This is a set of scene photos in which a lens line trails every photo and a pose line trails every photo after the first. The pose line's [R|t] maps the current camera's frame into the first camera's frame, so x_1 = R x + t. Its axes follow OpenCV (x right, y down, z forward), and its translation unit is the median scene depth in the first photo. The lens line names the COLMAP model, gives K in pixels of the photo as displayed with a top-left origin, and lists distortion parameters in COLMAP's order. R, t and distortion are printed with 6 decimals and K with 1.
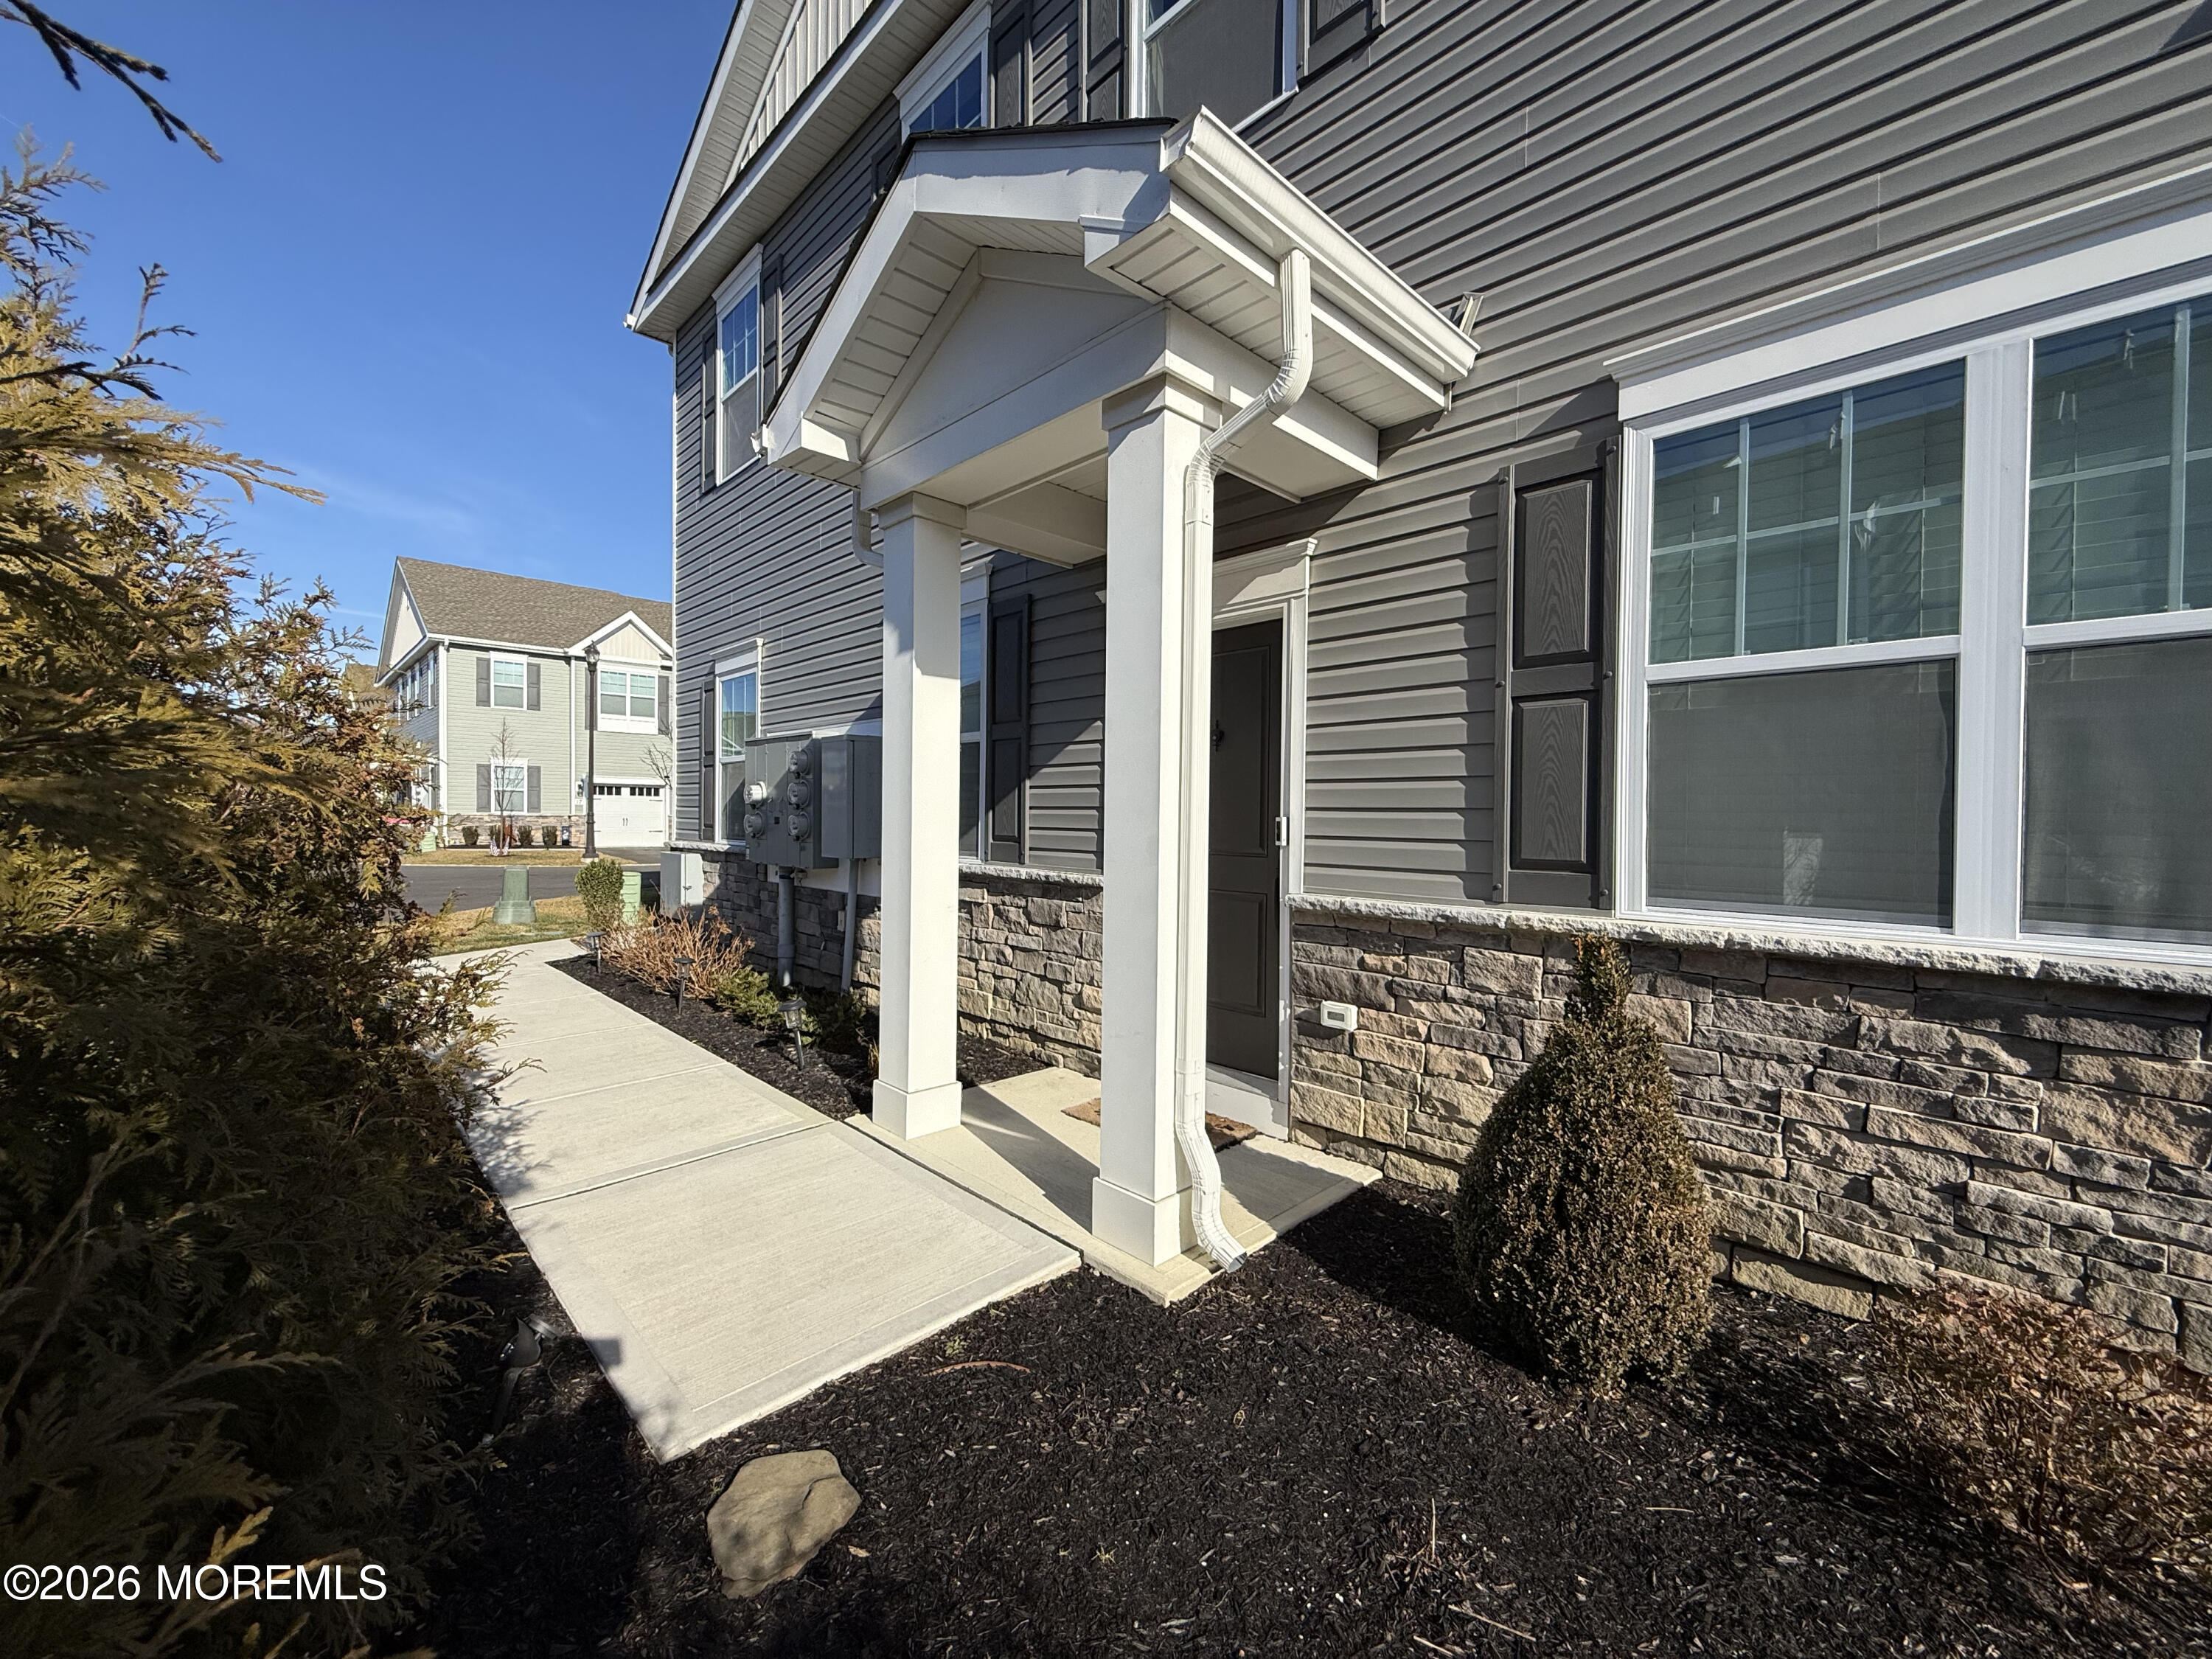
lens RADIAL K [[880.4, 0, 1099.5], [0, 880.4, 829.7], [0, 0, 1]] dist [0.000208, -0.000239]
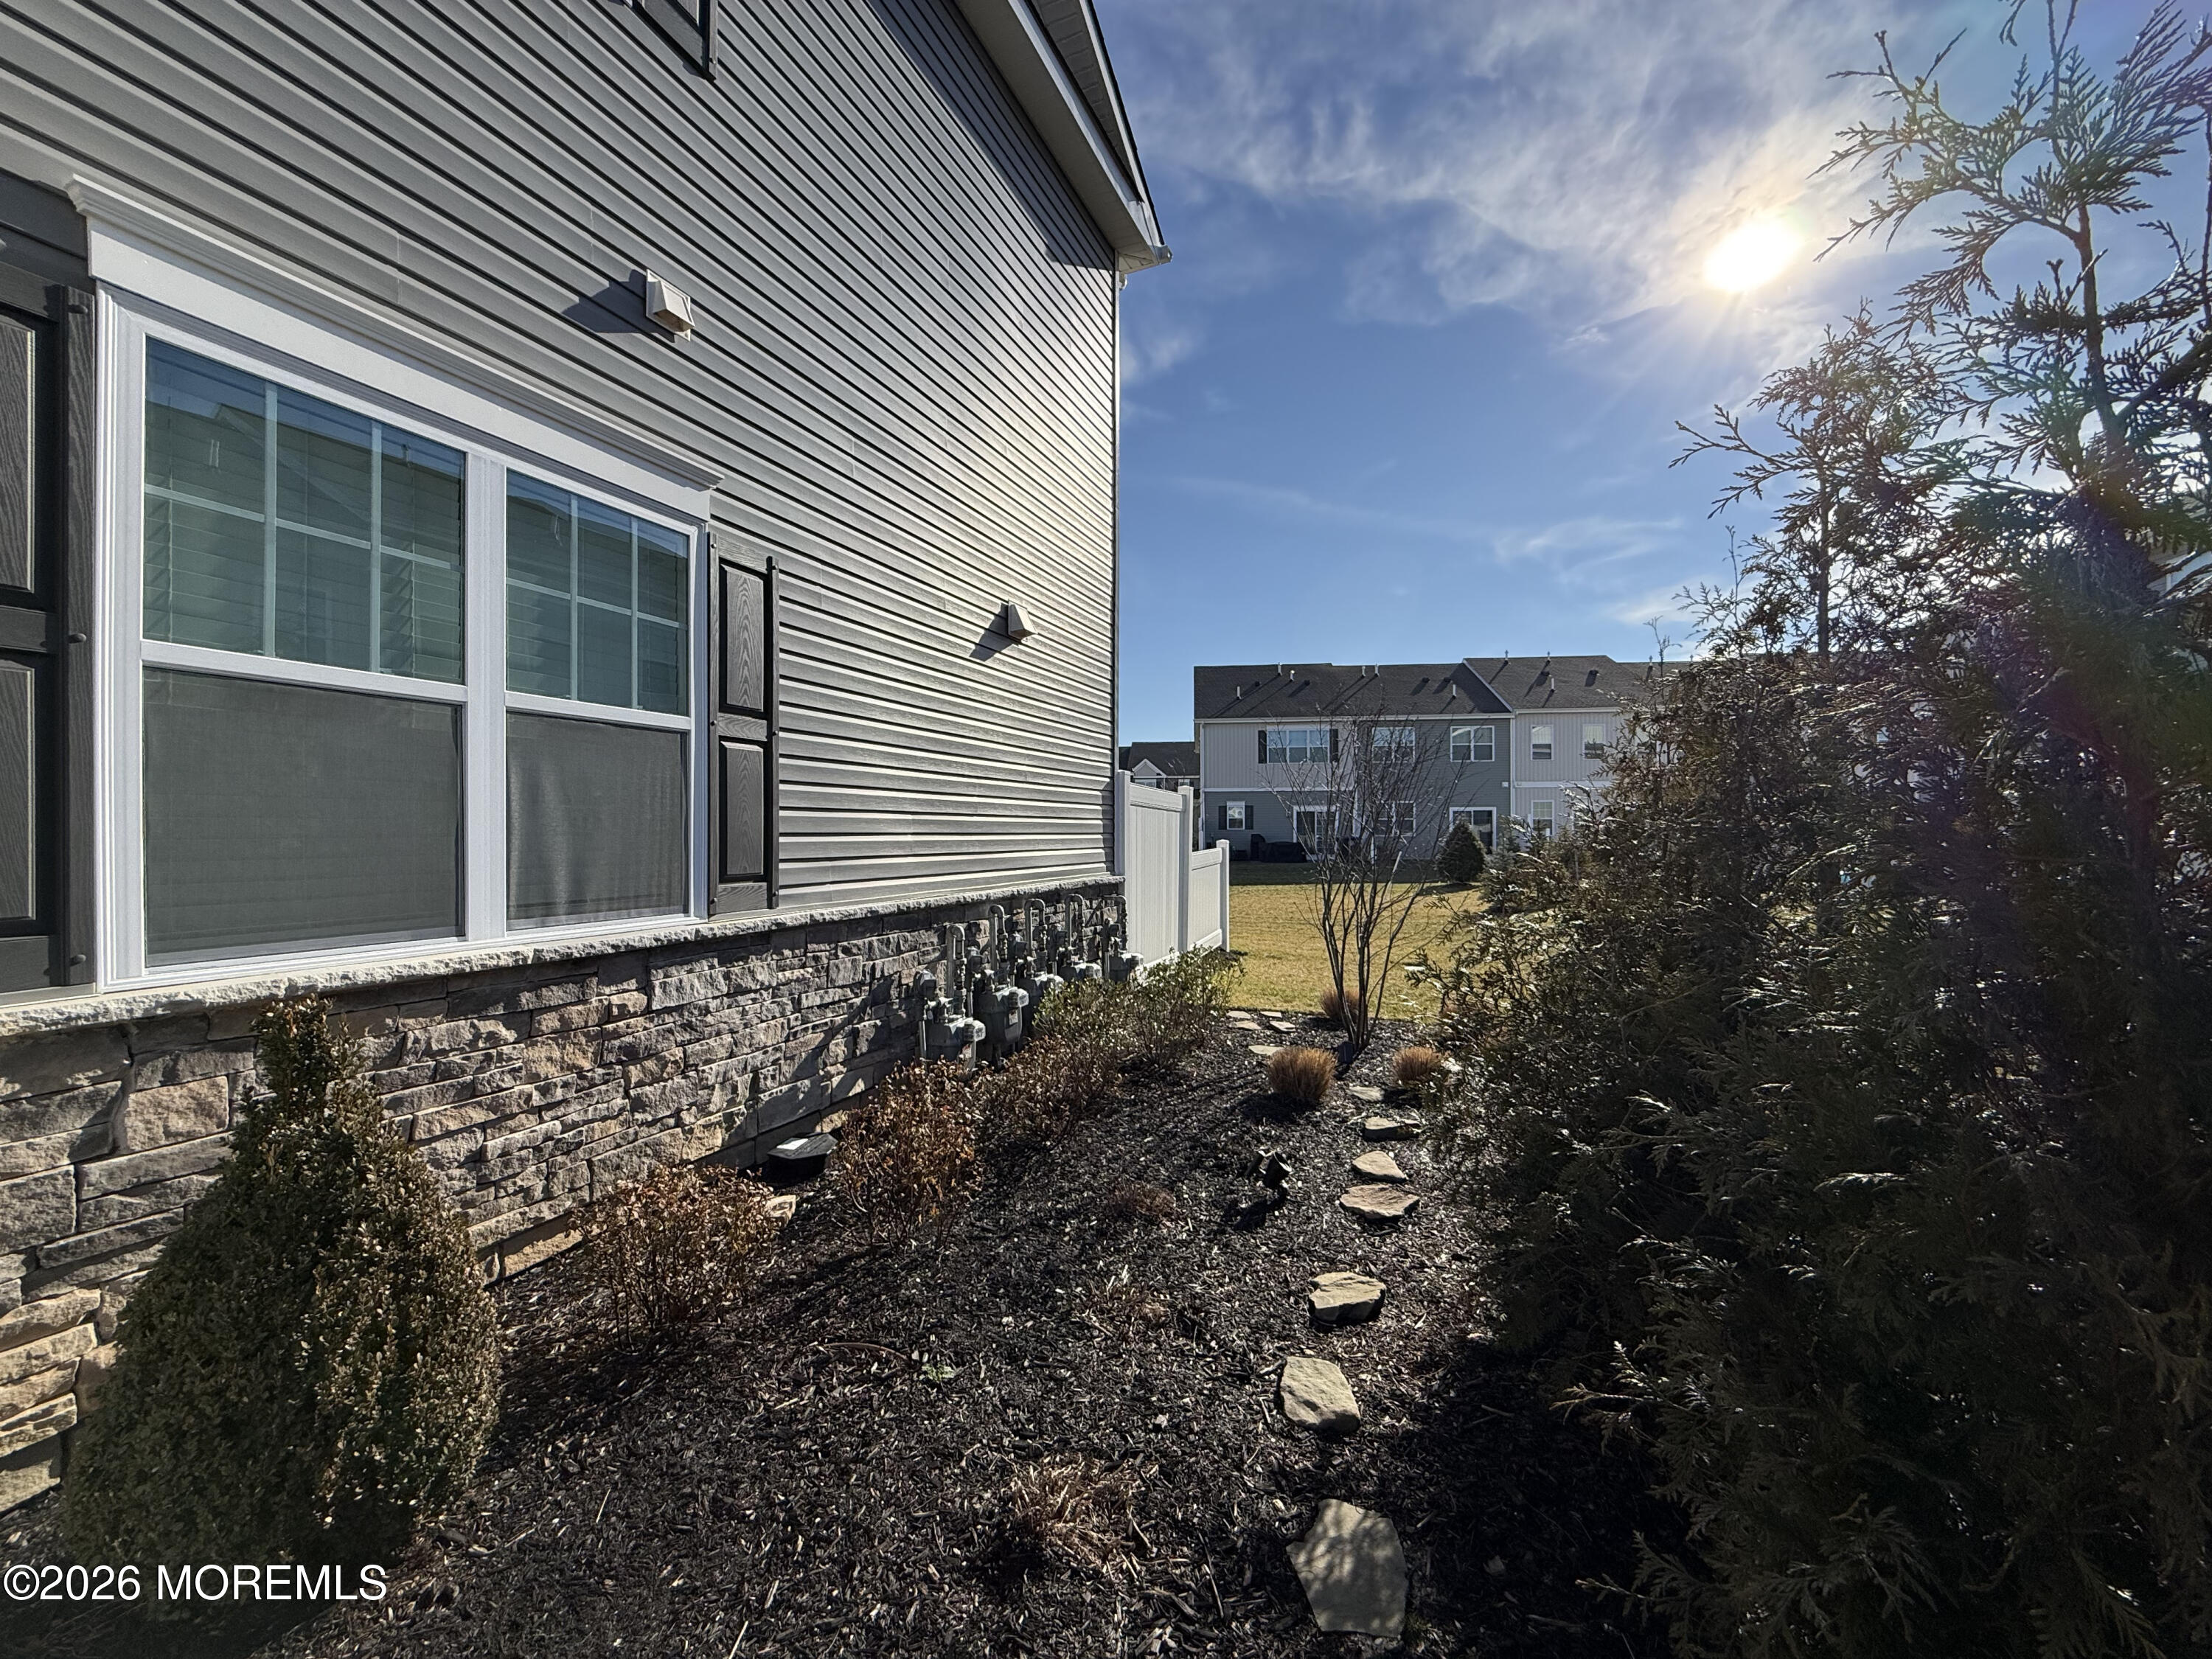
lens RADIAL K [[880.4, 0, 1099.5], [0, 880.4, 829.7], [0, 0, 1]] dist [0.000208, -0.000239]
pose [[-0.378275, -0.006832, 0.925668, -0.436931], [0.012138, 0.999850, 0.012339, -0.033776], [-0.925614, 0.015903, -0.378136, 0.665701]]
